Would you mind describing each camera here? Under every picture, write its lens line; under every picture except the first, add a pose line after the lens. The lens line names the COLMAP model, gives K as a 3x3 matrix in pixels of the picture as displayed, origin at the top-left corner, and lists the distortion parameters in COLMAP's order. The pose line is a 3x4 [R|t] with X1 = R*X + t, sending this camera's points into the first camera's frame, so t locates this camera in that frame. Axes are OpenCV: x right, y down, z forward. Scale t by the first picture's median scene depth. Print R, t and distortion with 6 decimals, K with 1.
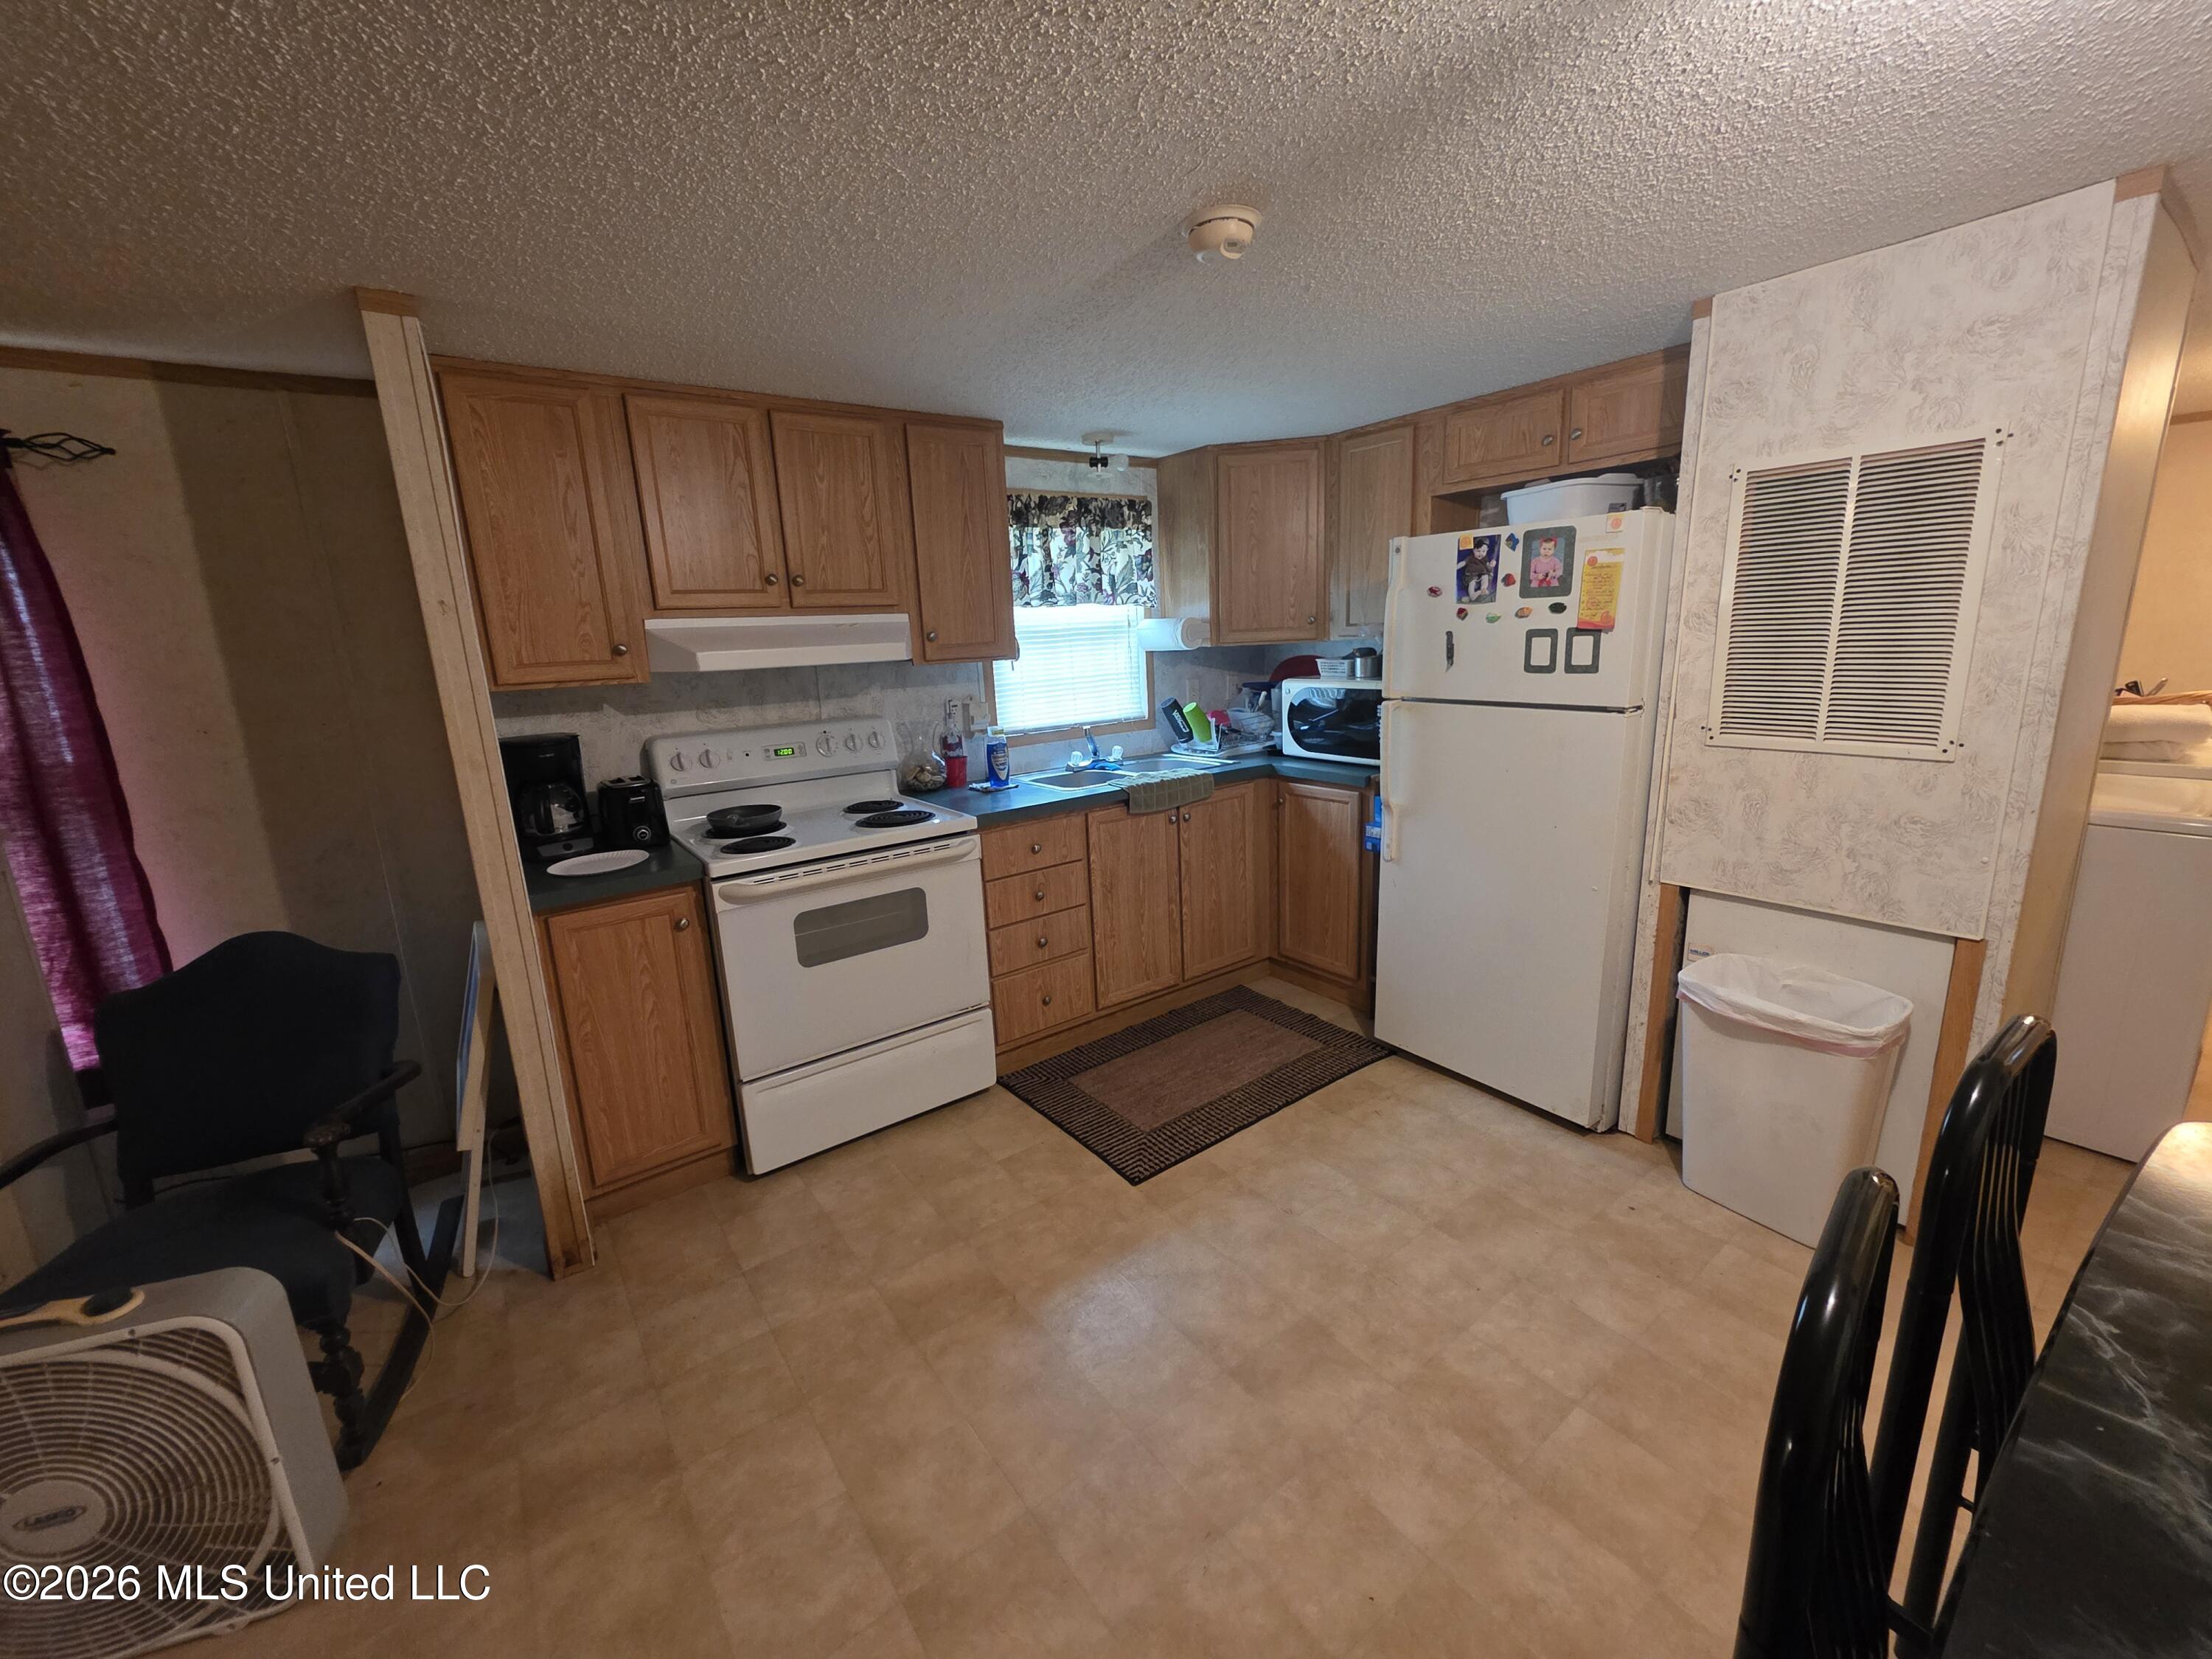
lens RADIAL K [[886.0, 0, 1110.6], [0, 886.0, 825.6], [0, 0, 1]] dist [0.003454, -0.001039]
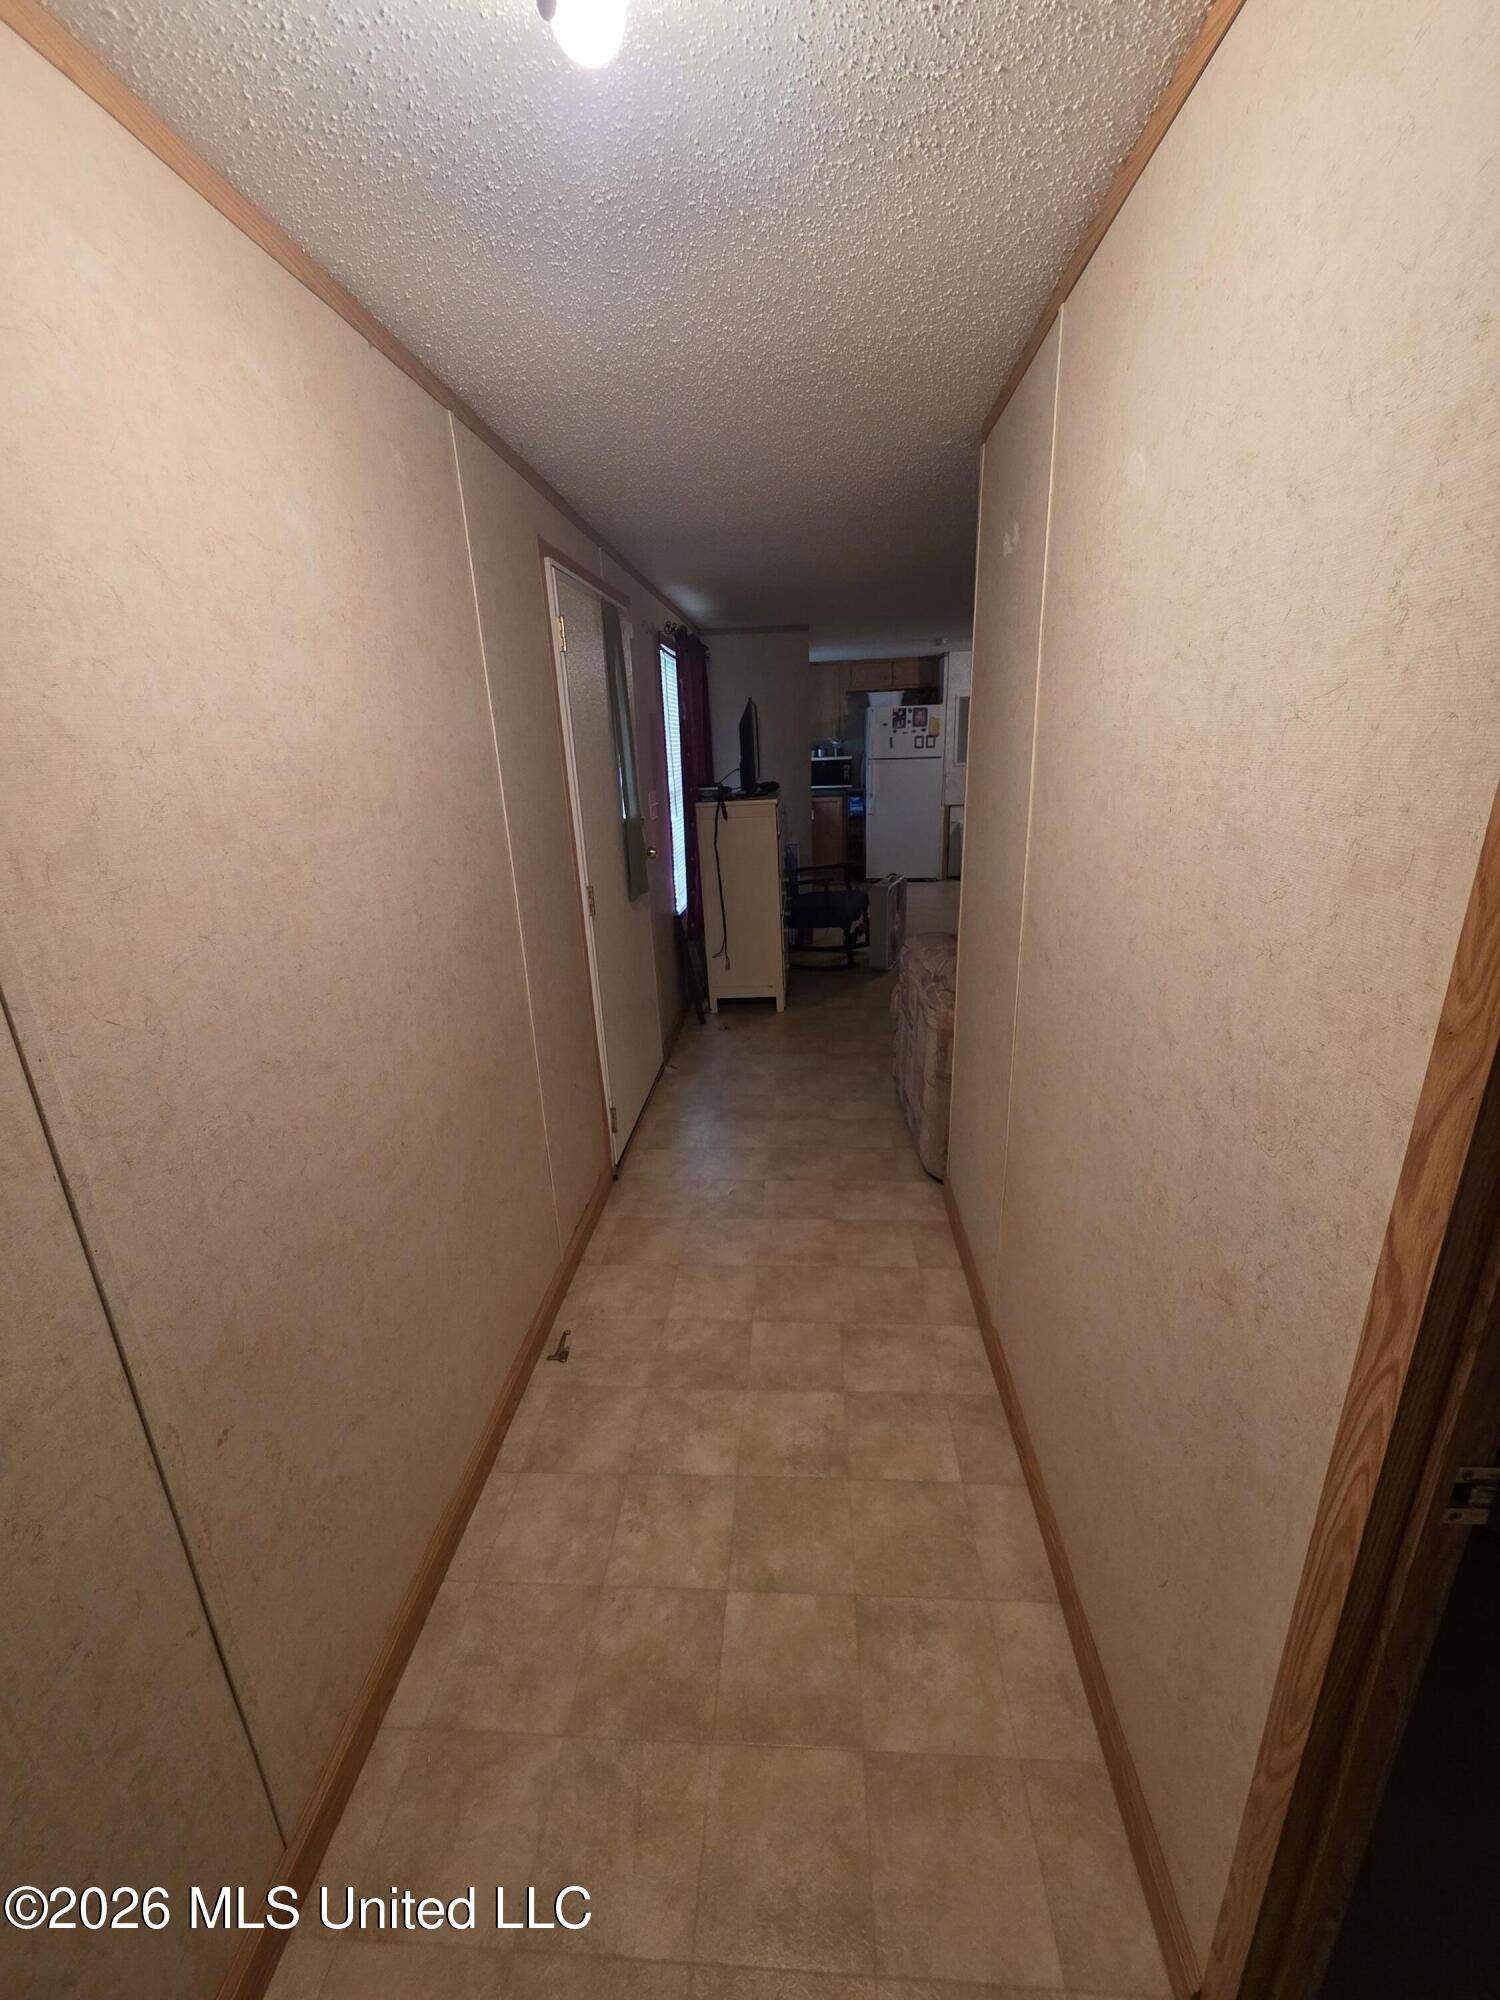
lens RADIAL K [[801.1, 0, 757.1], [0, 801.1, 999.9], [0, 0, 1]] dist [0.003454, -0.001039]
pose [[0.631224, -0.223474, 0.742709, -2.586871], [0.172483, 0.974058, 0.146493, 0.233165], [-0.756179, 0.035635, 0.653394, -0.595062]]
